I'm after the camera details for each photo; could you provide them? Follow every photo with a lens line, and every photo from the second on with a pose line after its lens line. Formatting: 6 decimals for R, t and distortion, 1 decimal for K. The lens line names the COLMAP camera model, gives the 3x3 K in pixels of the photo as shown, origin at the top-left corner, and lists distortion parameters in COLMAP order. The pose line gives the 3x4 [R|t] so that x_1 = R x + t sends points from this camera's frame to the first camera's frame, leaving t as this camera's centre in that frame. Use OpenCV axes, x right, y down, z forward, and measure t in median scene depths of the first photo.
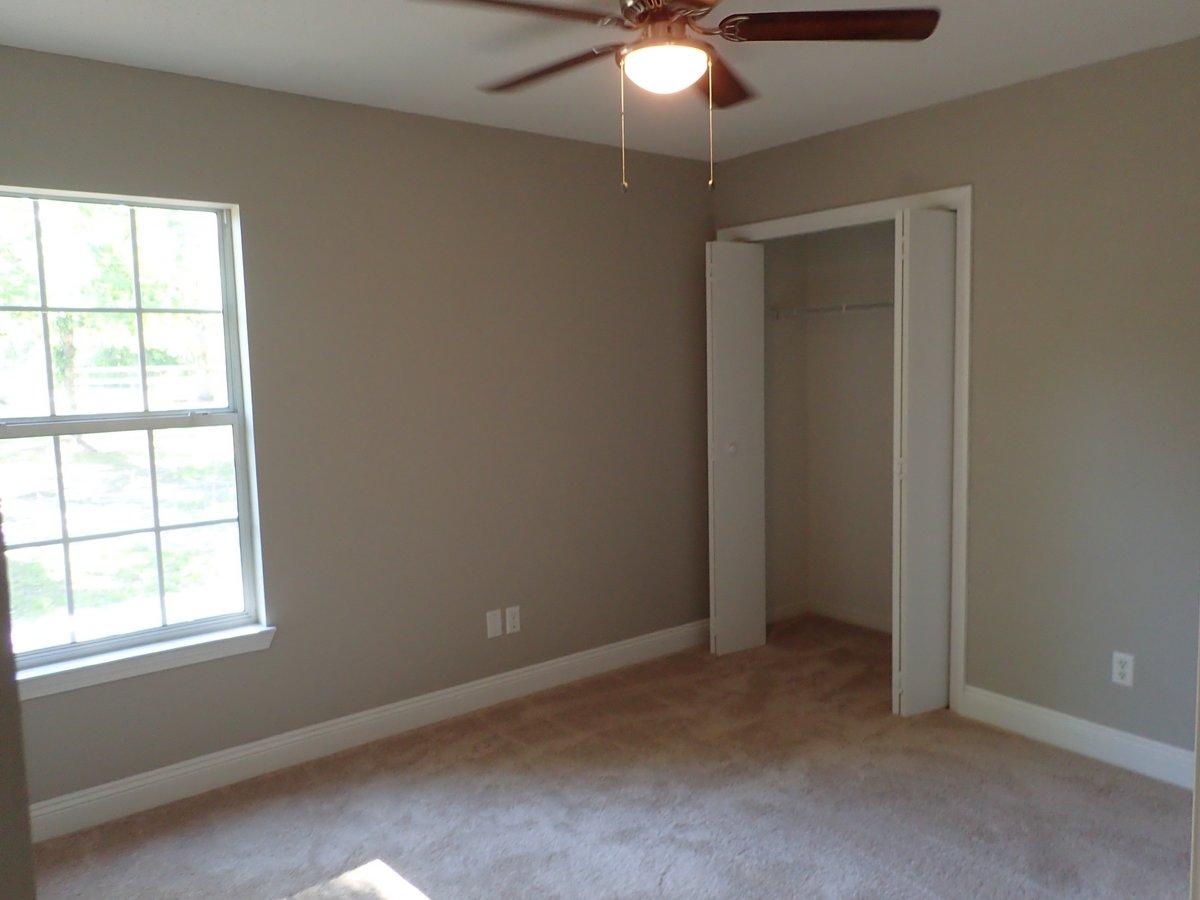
lens RADIAL K [[896.4, 0, 600.0], [0, 896.4, 450.0], [0, 0, 1]] dist [0.011035, 0.002922]
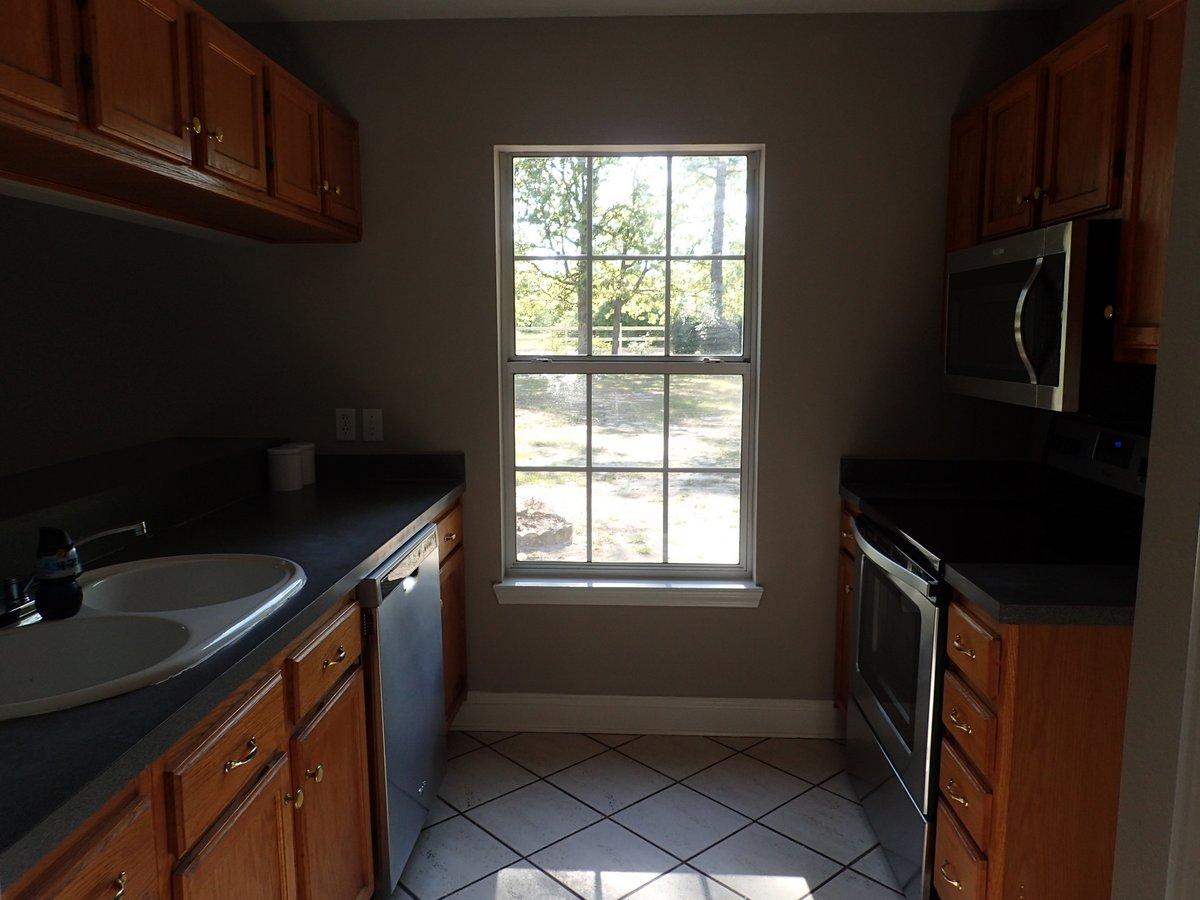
lens RADIAL K [[946.2, 0, 600.0], [0, 946.2, 450.0], [0, 0, 1]] dist [0.001794, 0.000997]
pose [[0.756943, 0.114932, -0.643294, 0.147015], [-0.083648, 0.993355, 0.079048, -0.015247], [0.648105, -0.006025, 0.761527, 0.116847]]
